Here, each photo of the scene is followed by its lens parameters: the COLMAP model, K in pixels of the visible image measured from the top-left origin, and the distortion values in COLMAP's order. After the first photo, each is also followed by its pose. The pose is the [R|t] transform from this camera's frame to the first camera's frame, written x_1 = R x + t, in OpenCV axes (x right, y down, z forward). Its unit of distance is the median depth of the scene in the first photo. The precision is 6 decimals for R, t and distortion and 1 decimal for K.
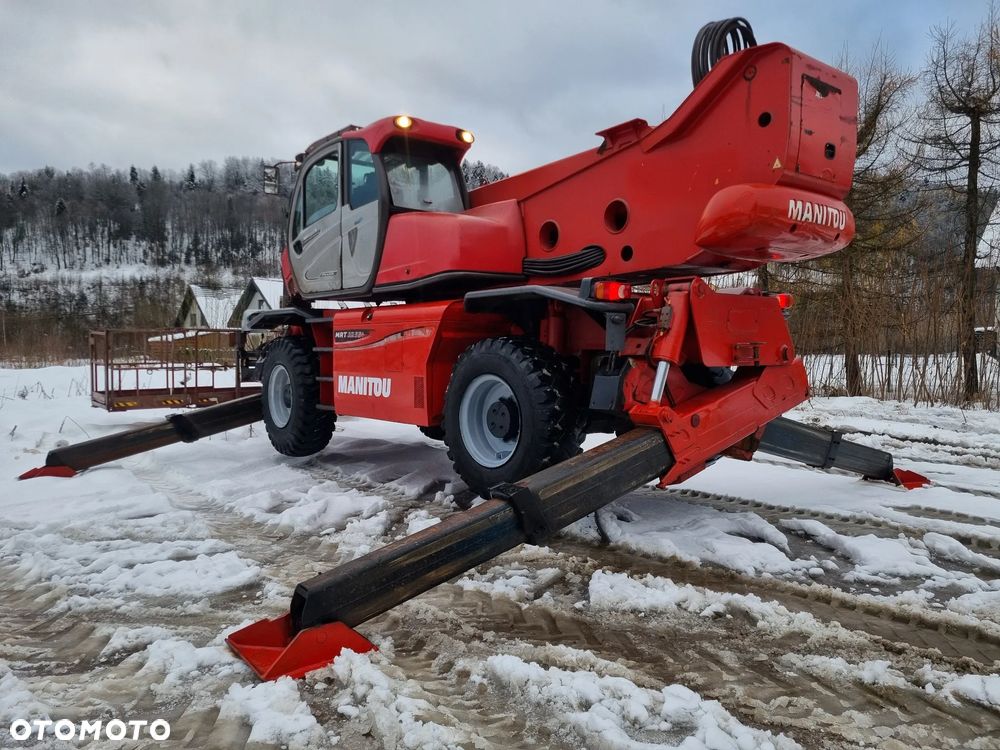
lens RADIAL K [[761.5, 0, 516.4], [0, 761.5, 376.1], [0, 0, 1]] dist [0.059056, -0.028764]
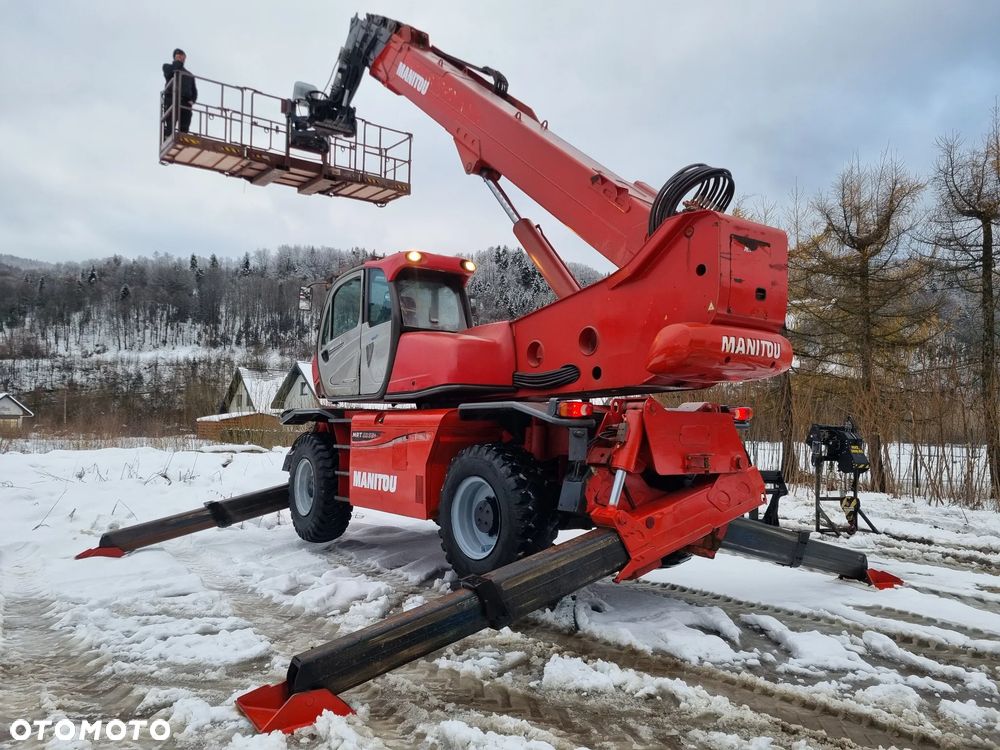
lens RADIAL K [[761.5, 0, 502.0], [0, 761.5, 376.2], [0, 0, 1]] dist [0.059056, -0.028764]
pose [[0.997622, 0.008727, -0.068365, 0.060245], [-0.015952, 0.994253, -0.105860, -0.023400], [0.067049, 0.106698, 0.992028, -0.117458]]
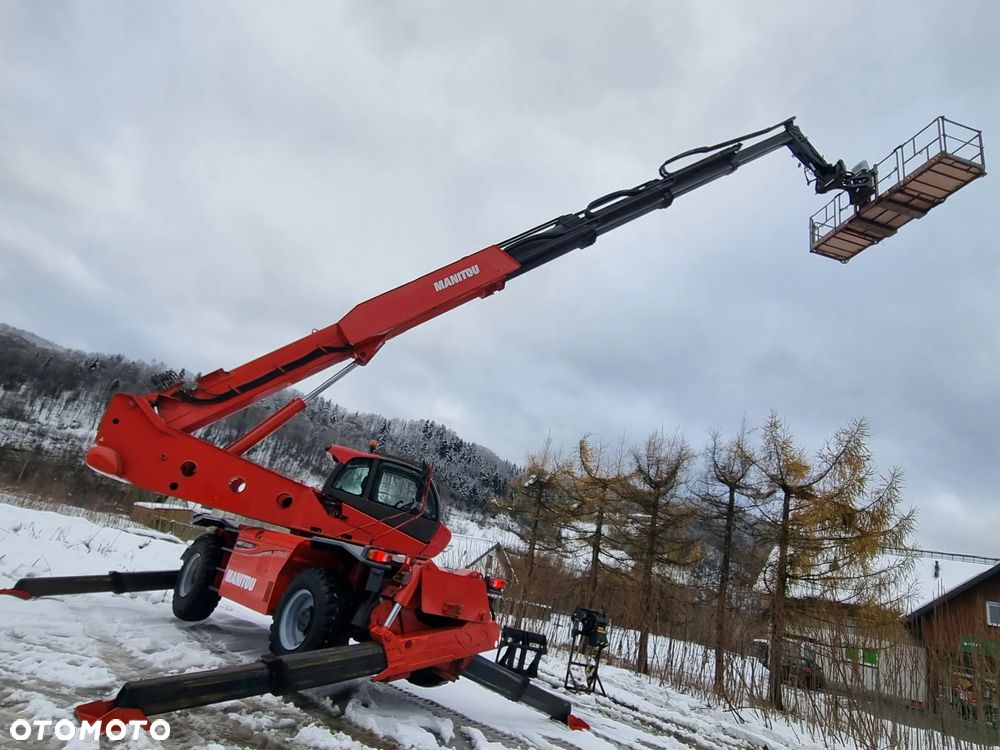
lens RADIAL K [[597.0, 0, 510.8], [0, 597.0, 371.0], [0, 0, 1]] dist [-0.005074, 0.001281]
pose [[0.970634, 0.237127, 0.040491, 0.173214], [-0.204928, 0.903223, -0.377085, -0.025307], [-0.125989, 0.357714, 0.925293, -0.326194]]
